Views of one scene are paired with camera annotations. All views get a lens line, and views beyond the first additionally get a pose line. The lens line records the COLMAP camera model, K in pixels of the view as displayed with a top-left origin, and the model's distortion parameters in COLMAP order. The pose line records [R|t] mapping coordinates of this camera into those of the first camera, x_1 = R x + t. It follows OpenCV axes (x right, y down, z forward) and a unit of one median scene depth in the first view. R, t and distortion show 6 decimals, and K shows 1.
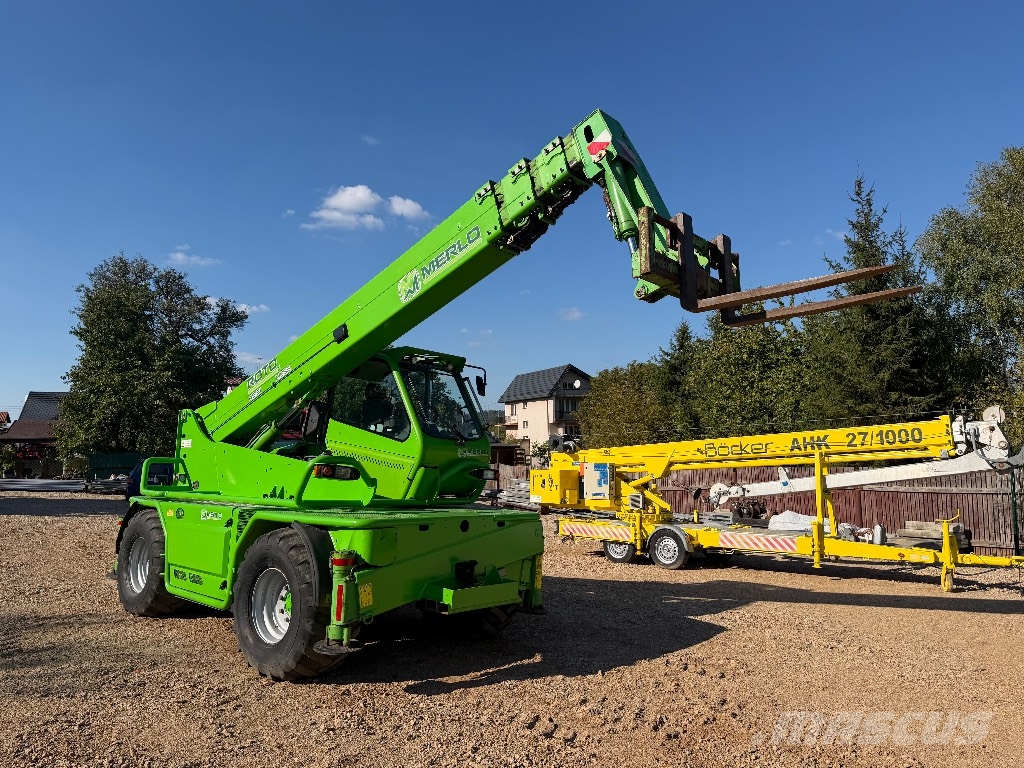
lens RADIAL K [[707.5, 0, 532.5], [0, 707.5, 381.5], [0, 0, 1]] dist [0.036620, 0.000097]
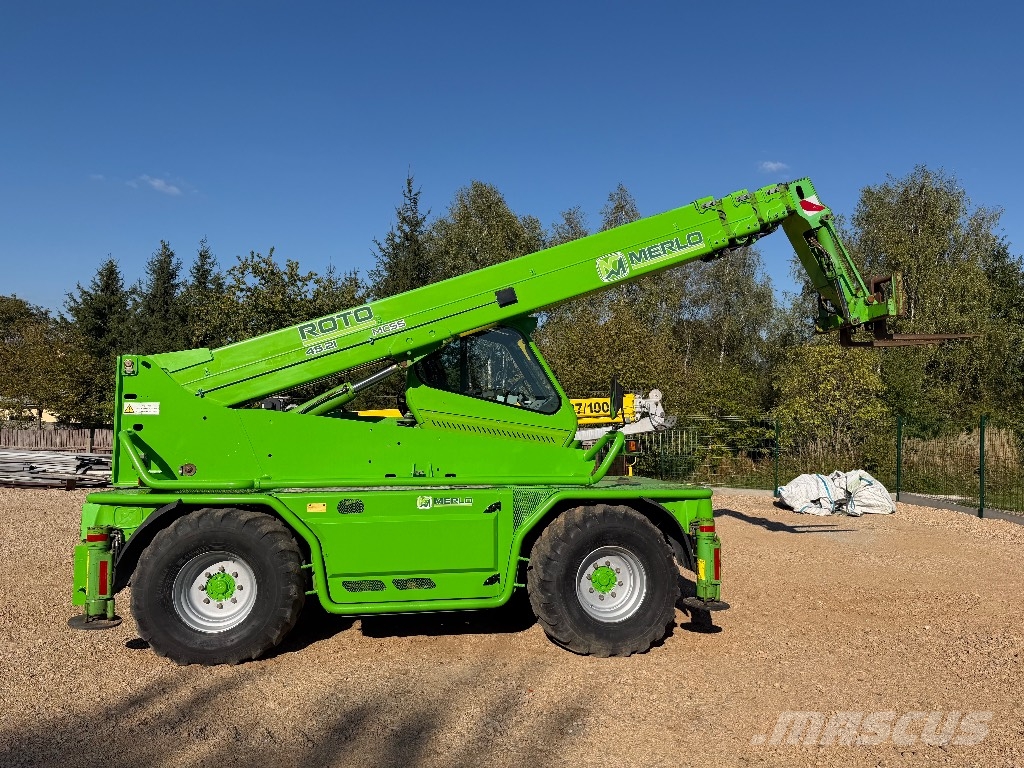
lens RADIAL K [[689.8, 0, 512.0], [0, 689.8, 384.0], [0, 0, 1]] dist [0.079798, -0.001457]
pose [[0.634332, 0.038939, 0.772080, -1.057978], [-0.089359, 0.995729, 0.023197, 0.025851], [-0.767879, -0.083707, 0.635102, 0.461432]]
